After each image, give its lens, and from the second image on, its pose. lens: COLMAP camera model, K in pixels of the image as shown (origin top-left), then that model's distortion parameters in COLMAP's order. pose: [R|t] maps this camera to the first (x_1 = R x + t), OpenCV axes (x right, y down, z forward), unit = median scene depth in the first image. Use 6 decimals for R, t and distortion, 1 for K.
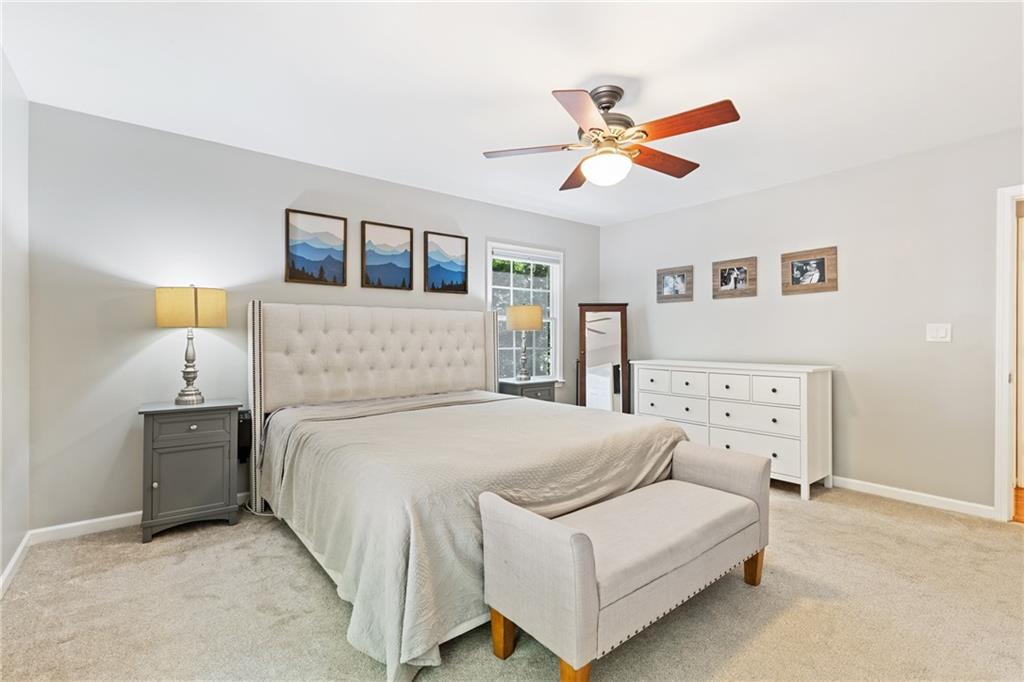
lens RADIAL K [[464.1, 0, 513.9], [0, 464.1, 336.2], [0, 0, 1]] dist [0.007412, -0.000448]
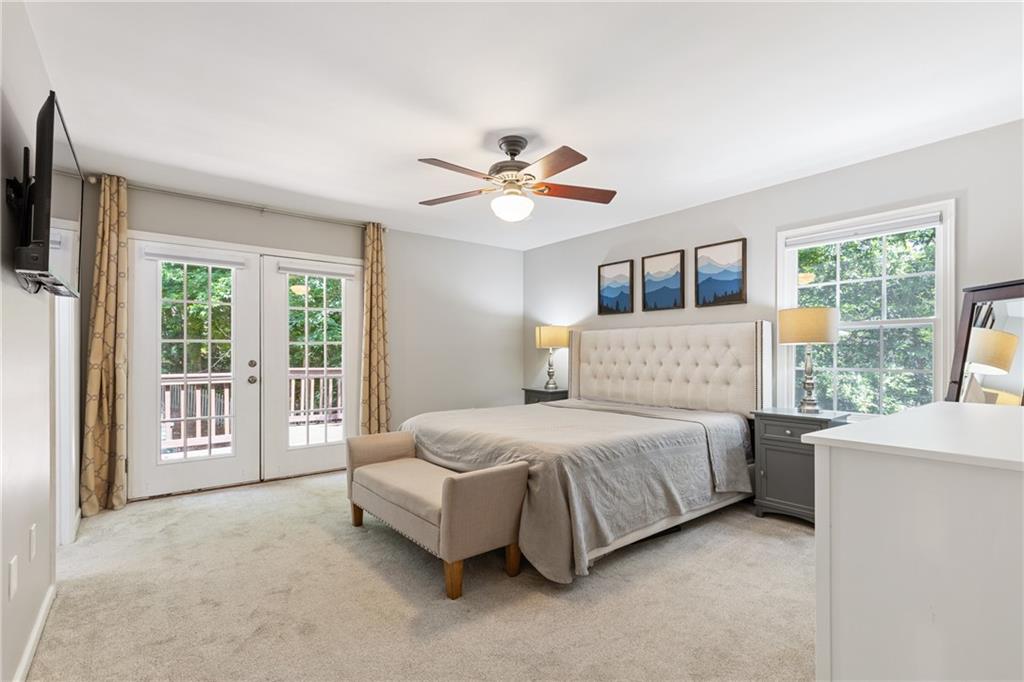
lens RADIAL K [[464.1, 0, 514.4], [0, 464.1, 349.2], [0, 0, 1]] dist [0.007412, -0.000448]
pose [[0.009137, -0.006147, -0.999939, 0.882465], [0.002605, 0.999978, -0.006123, -0.001181], [0.999955, -0.002549, 0.009153, 0.649152]]
